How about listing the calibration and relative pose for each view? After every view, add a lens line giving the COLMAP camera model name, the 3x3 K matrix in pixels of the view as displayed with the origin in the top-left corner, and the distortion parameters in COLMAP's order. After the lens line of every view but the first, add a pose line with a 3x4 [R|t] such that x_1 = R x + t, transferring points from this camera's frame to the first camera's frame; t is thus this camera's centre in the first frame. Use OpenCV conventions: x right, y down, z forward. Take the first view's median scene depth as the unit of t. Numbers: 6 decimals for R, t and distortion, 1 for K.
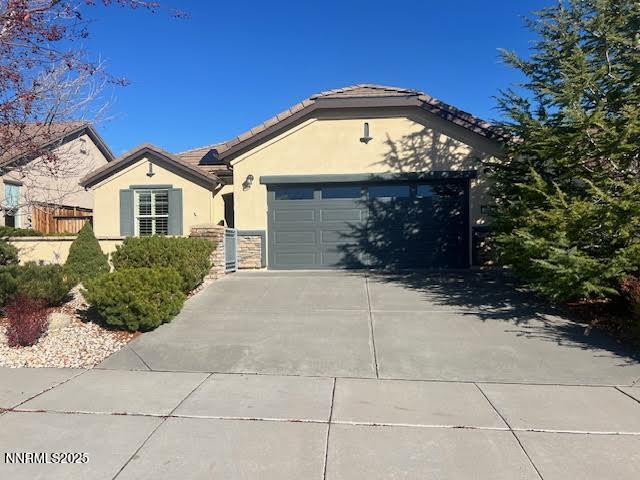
lens RADIAL K [[483.0, 0, 320.0], [0, 483.0, 240.0], [0, 0, 1]] dist [0.115504, -0.001715]
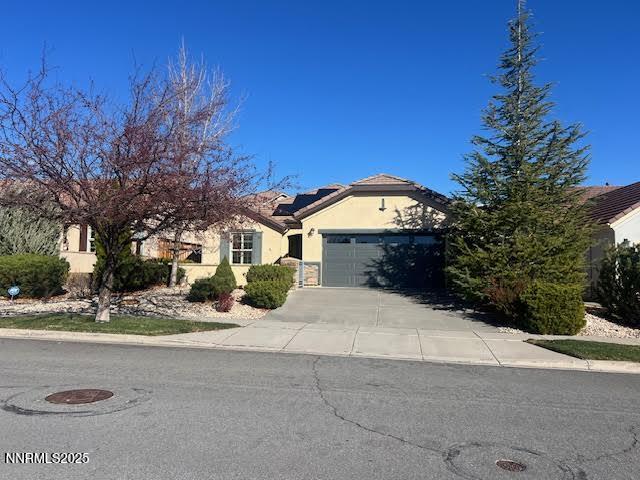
lens RADIAL K [[483.0, 0, 320.0], [0, 483.0, 240.0], [0, 0, 1]] dist [0.115504, -0.001715]
pose [[0.997320, 0.017104, -0.071139, -0.000171], [-0.021105, 0.998215, -0.055876, -0.002311], [0.070056, 0.057228, 0.995900, -0.666695]]
